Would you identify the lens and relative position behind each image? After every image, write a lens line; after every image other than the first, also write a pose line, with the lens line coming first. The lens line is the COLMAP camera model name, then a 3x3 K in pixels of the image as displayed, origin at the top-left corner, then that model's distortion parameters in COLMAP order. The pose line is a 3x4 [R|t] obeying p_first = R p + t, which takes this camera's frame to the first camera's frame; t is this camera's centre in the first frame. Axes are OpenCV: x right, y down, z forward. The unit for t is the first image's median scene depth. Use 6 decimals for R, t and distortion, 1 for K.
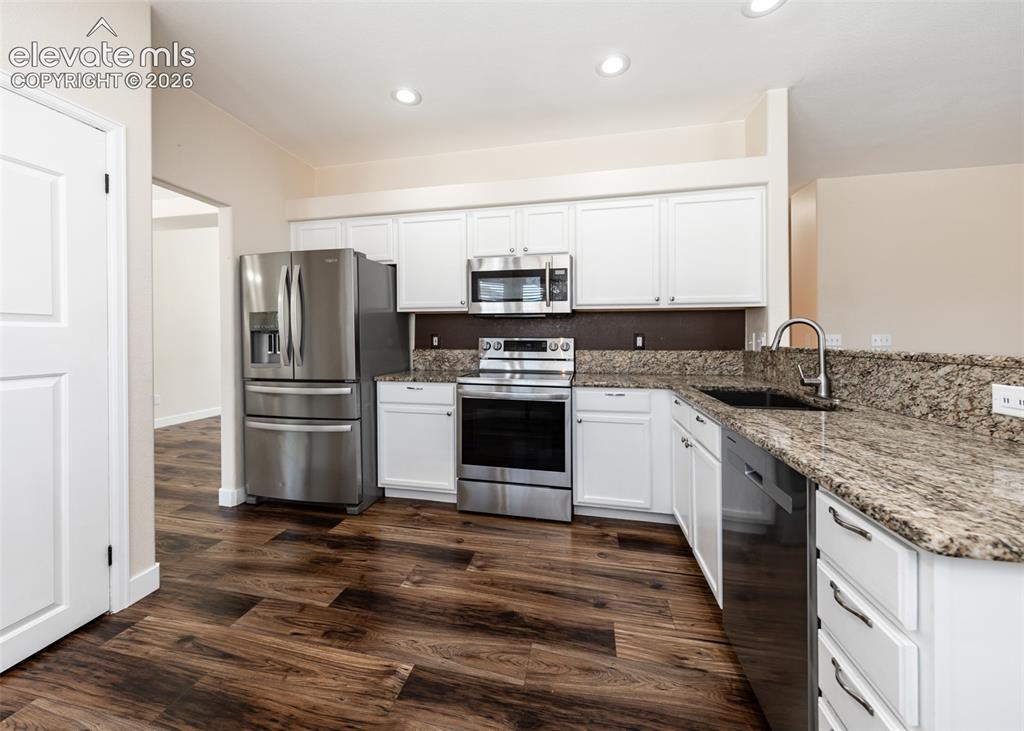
lens RADIAL K [[388.8, 0, 489.3], [0, 388.8, 340.3], [0, 0, 1]] dist [0.005612, -0.001535]
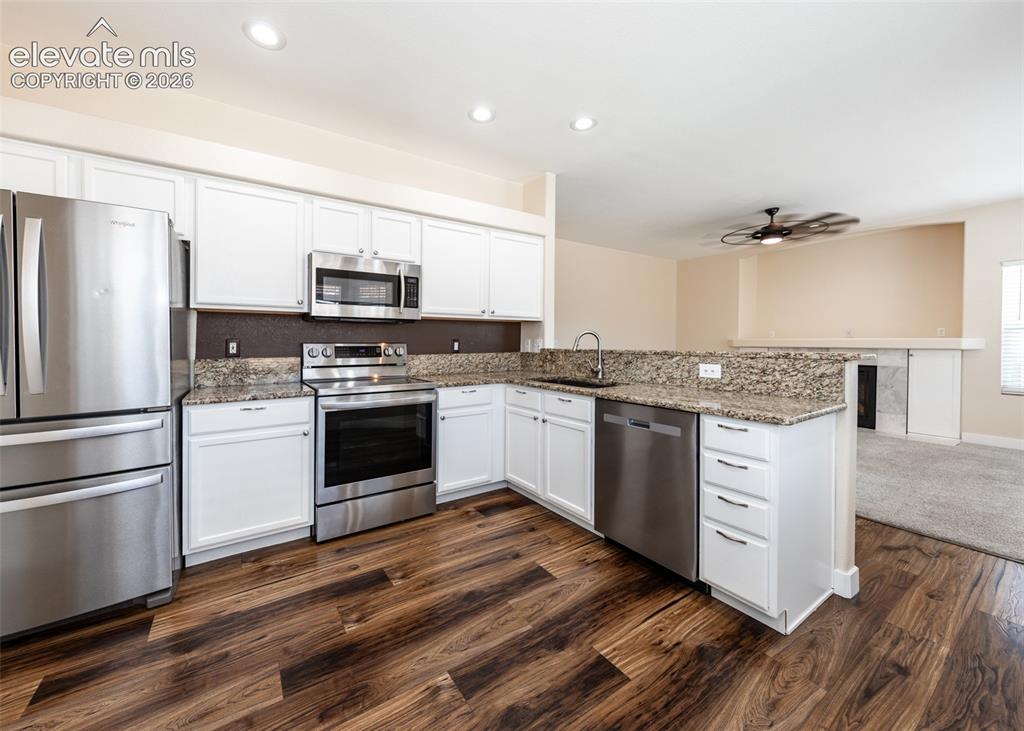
lens RADIAL K [[388.8, 0, 494.0], [0, 388.8, 348.6], [0, 0, 1]] dist [0.005612, -0.001535]
pose [[0.702311, -0.013694, 0.711739, -0.441277], [0.006971, 0.999899, 0.012361, -0.004051], [-0.711836, -0.003720, 0.702336, 0.117806]]
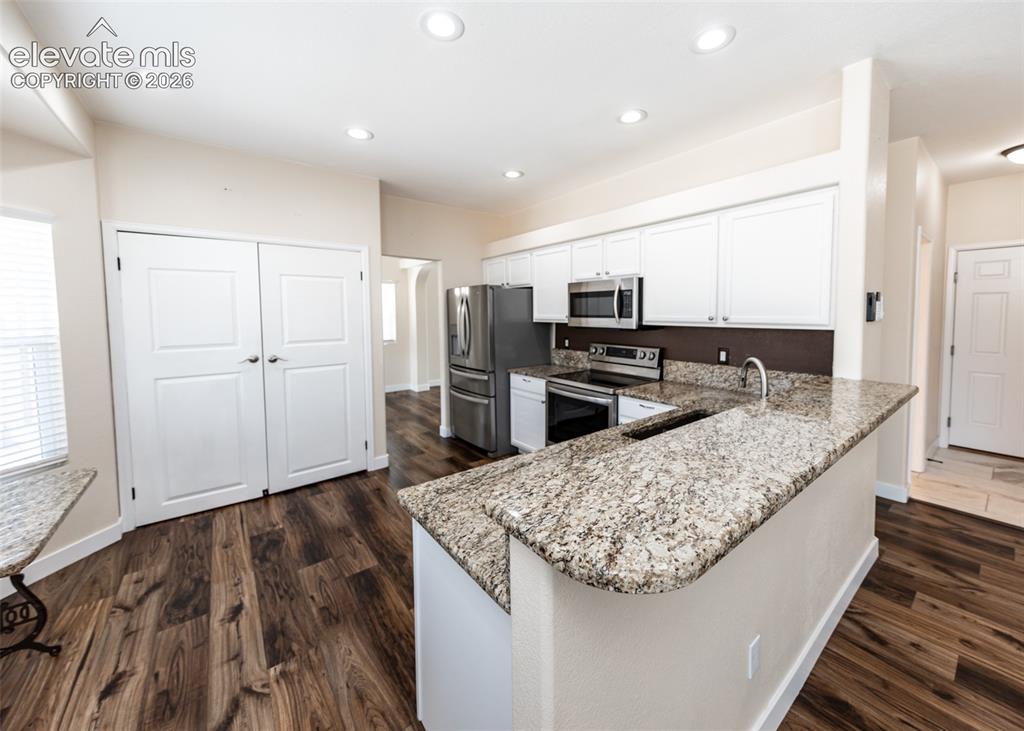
lens RADIAL K [[388.8, 0, 537.9], [0, 388.8, 333.1], [0, 0, 1]] dist [0.005612, -0.001535]
pose [[0.786282, 0.030615, -0.617109, 0.752426], [0.001850, 0.998651, 0.051901, -0.129023], [0.617865, -0.041951, 0.785164, -0.069433]]
